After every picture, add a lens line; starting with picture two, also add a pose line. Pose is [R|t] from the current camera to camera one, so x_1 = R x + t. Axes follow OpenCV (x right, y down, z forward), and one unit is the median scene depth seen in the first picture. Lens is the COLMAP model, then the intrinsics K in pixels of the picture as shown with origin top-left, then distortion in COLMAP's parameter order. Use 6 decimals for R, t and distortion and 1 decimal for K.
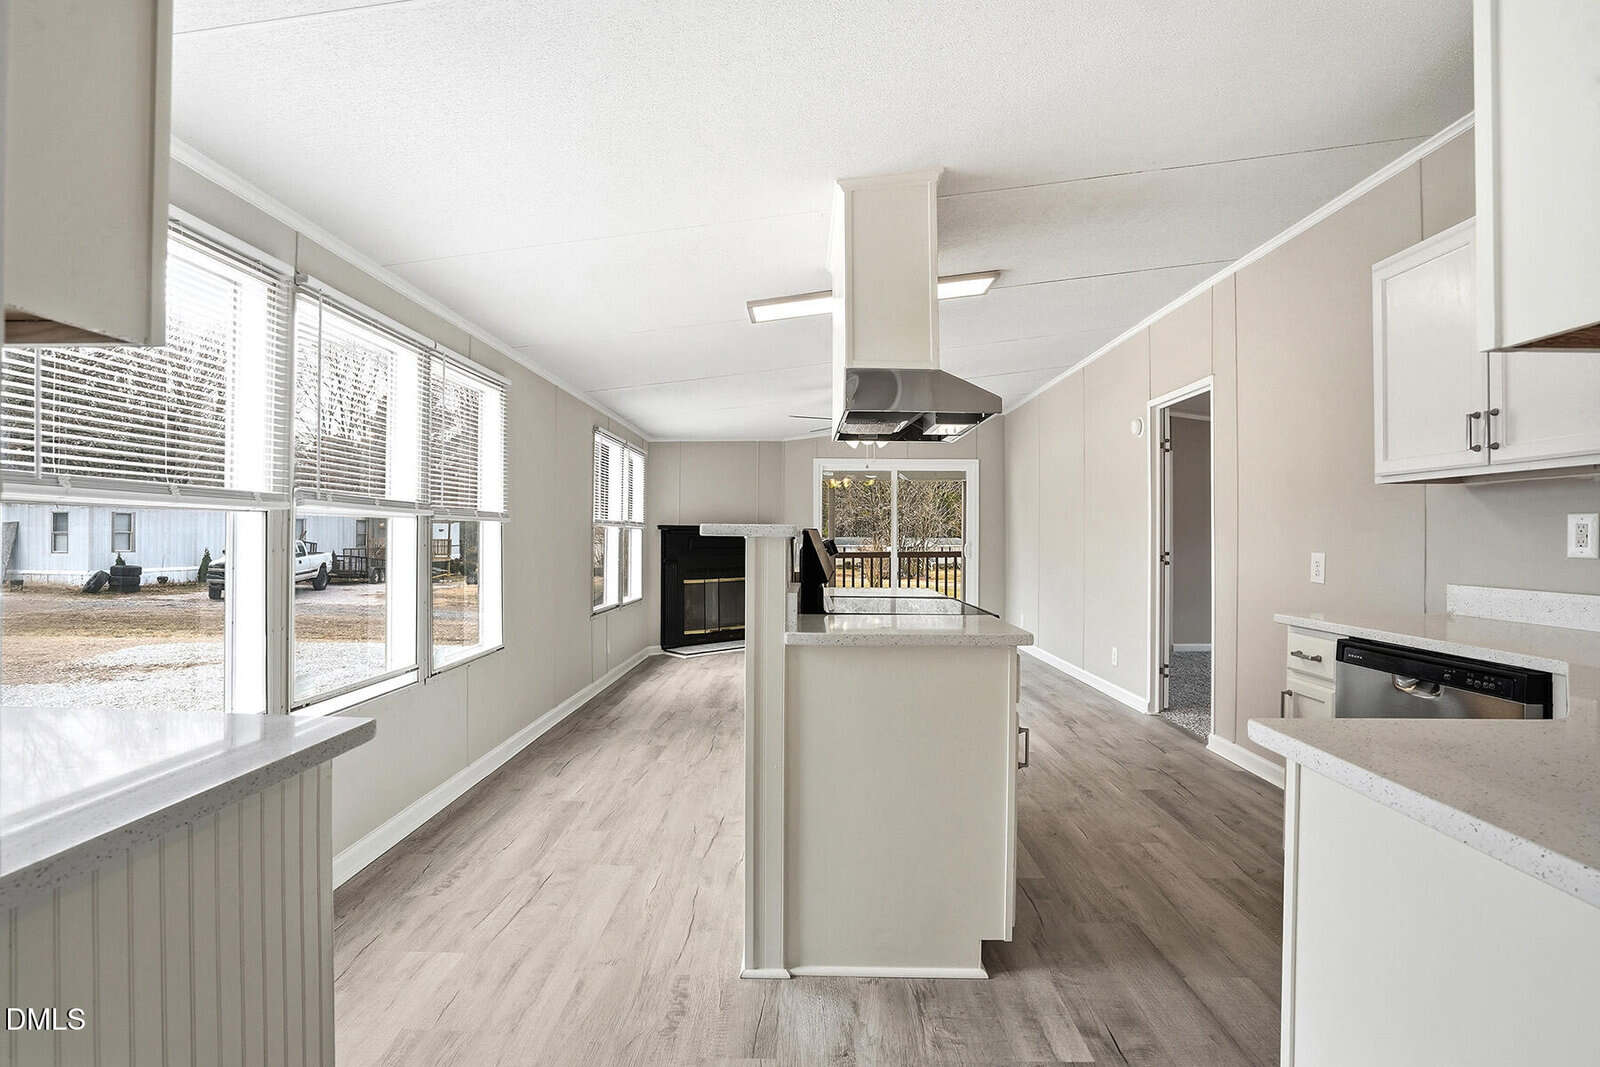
lens RADIAL K [[751.3, 0, 793.8], [0, 751.3, 534.3], [0, 0, 1]] dist [-0.022733, 0.000564]
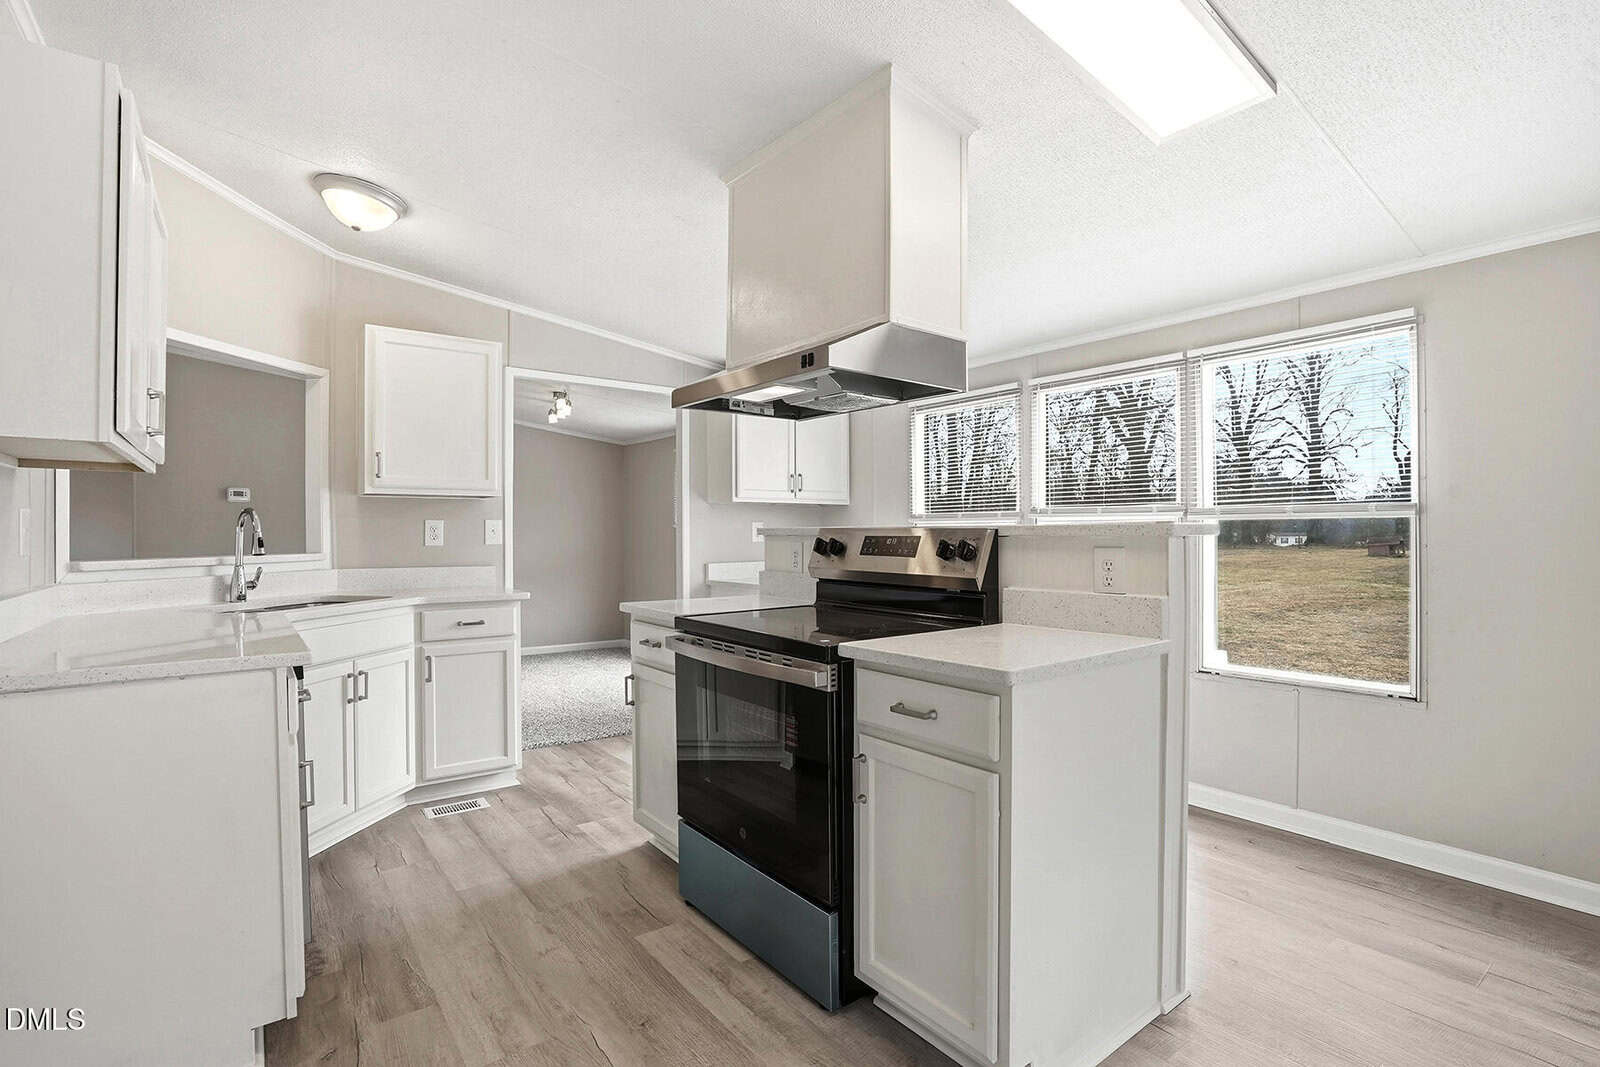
lens RADIAL K [[751.3, 0, 793.8], [0, 751.3, 534.3], [0, 0, 1]] dist [-0.022733, 0.000564]
pose [[-0.785390, -0.002598, -0.618996, 0.660658], [-0.001406, 0.999996, -0.002414, 0.004119], [0.619000, -0.001025, -0.785390, 1.628704]]
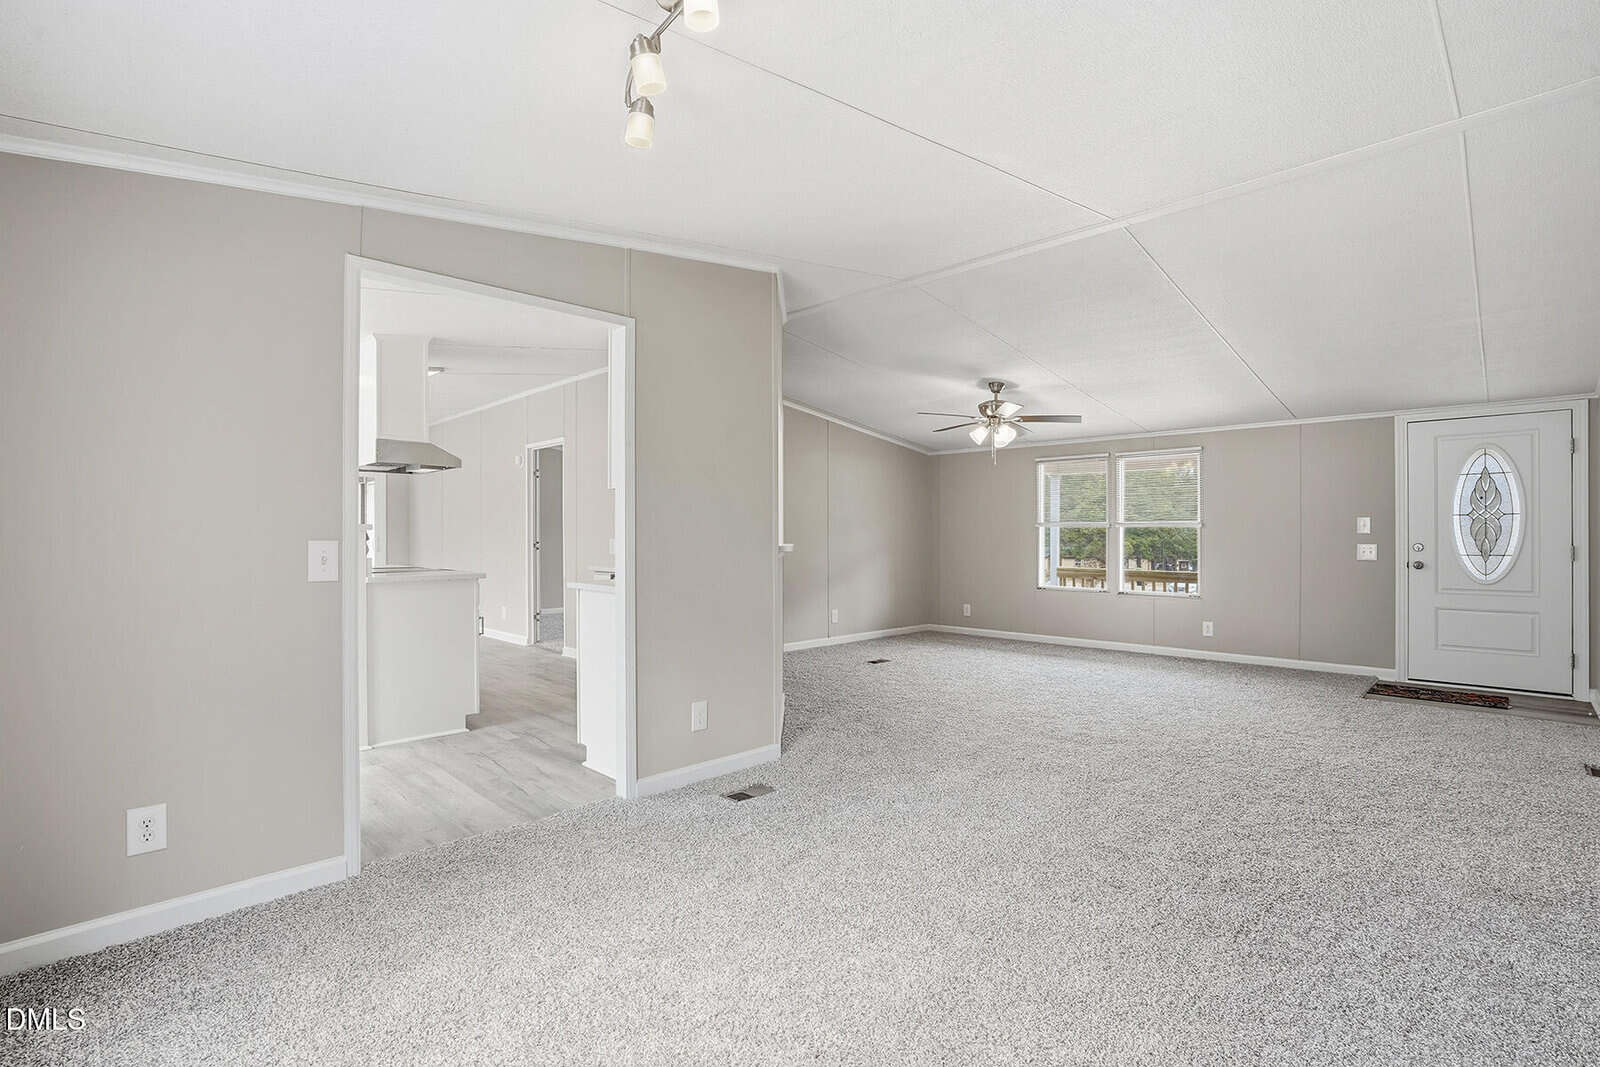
lens RADIAL K [[751.3, 0, 793.8], [0, 751.3, 534.3], [0, 0, 1]] dist [-0.022733, 0.000564]
pose [[0.697249, -0.000942, 0.716829, -0.470236], [0.000869, 1.000000, 0.000468, 0.009939], [-0.716829, 0.000296, 0.697249, -0.888665]]
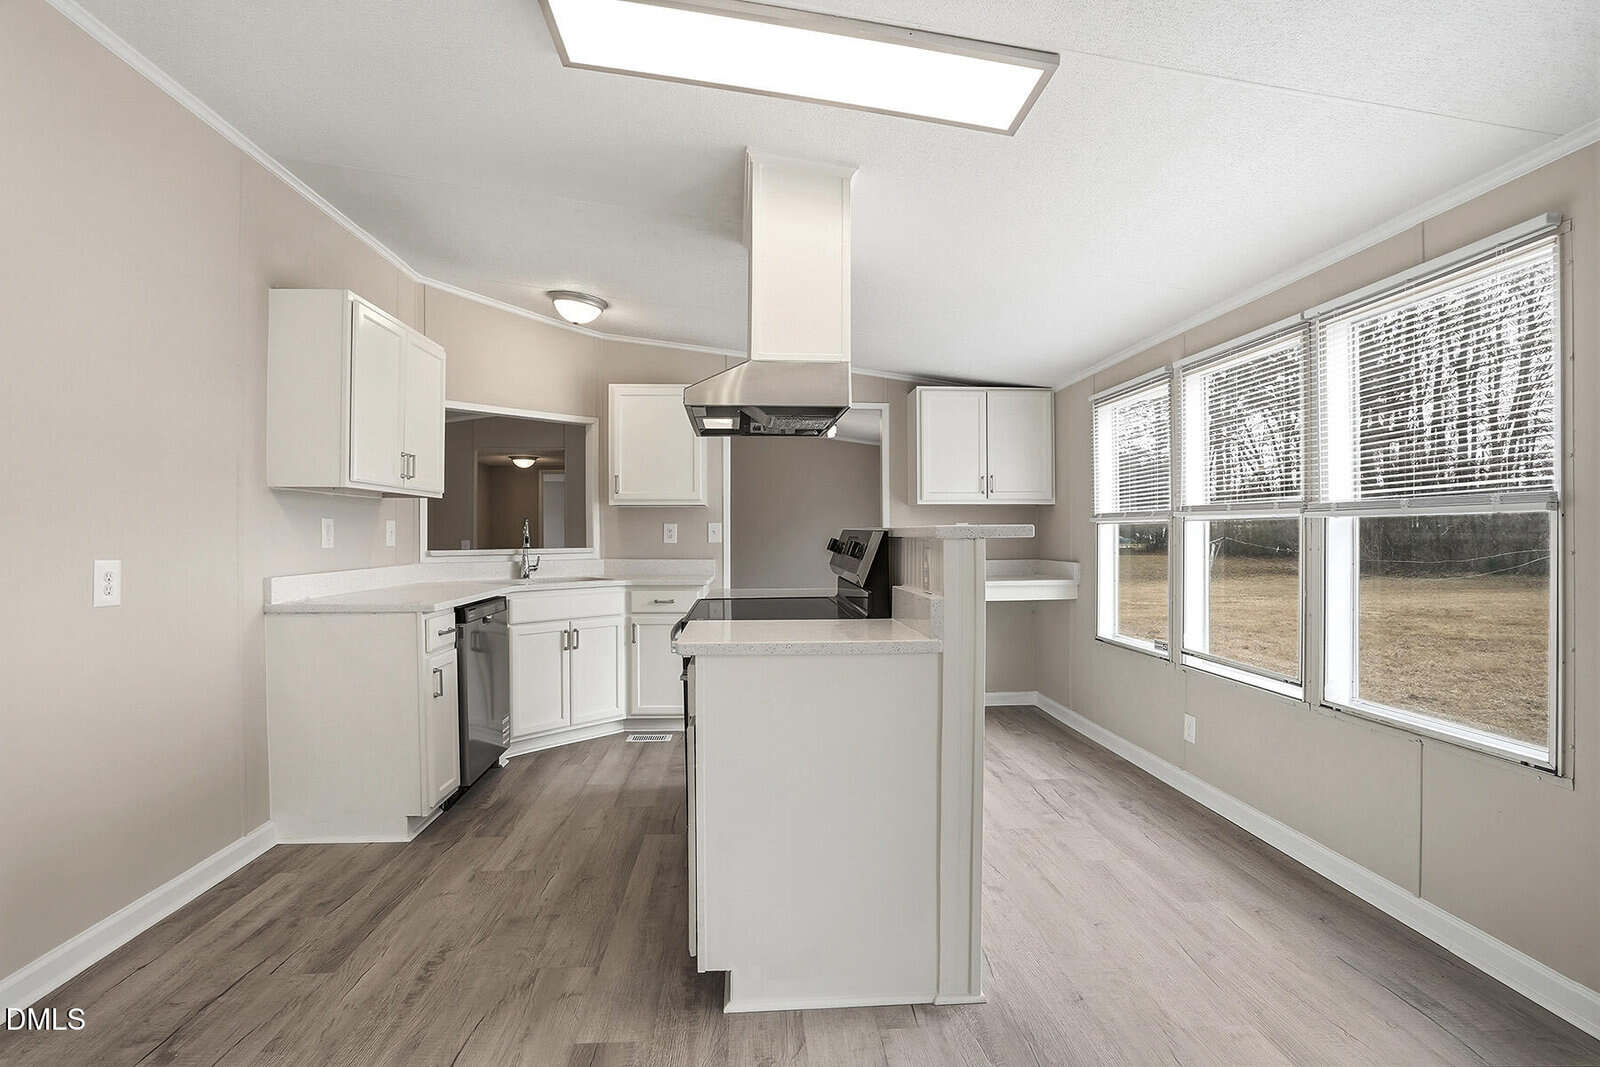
lens RADIAL K [[751.3, 0, 793.8], [0, 751.3, 534.3], [0, 0, 1]] dist [-0.022733, 0.000564]
pose [[-0.996559, -0.003655, -0.082808, 0.190133], [-0.003610, 0.999993, -0.000689, 0.001237], [0.082810, -0.000387, -0.996565, 1.976111]]
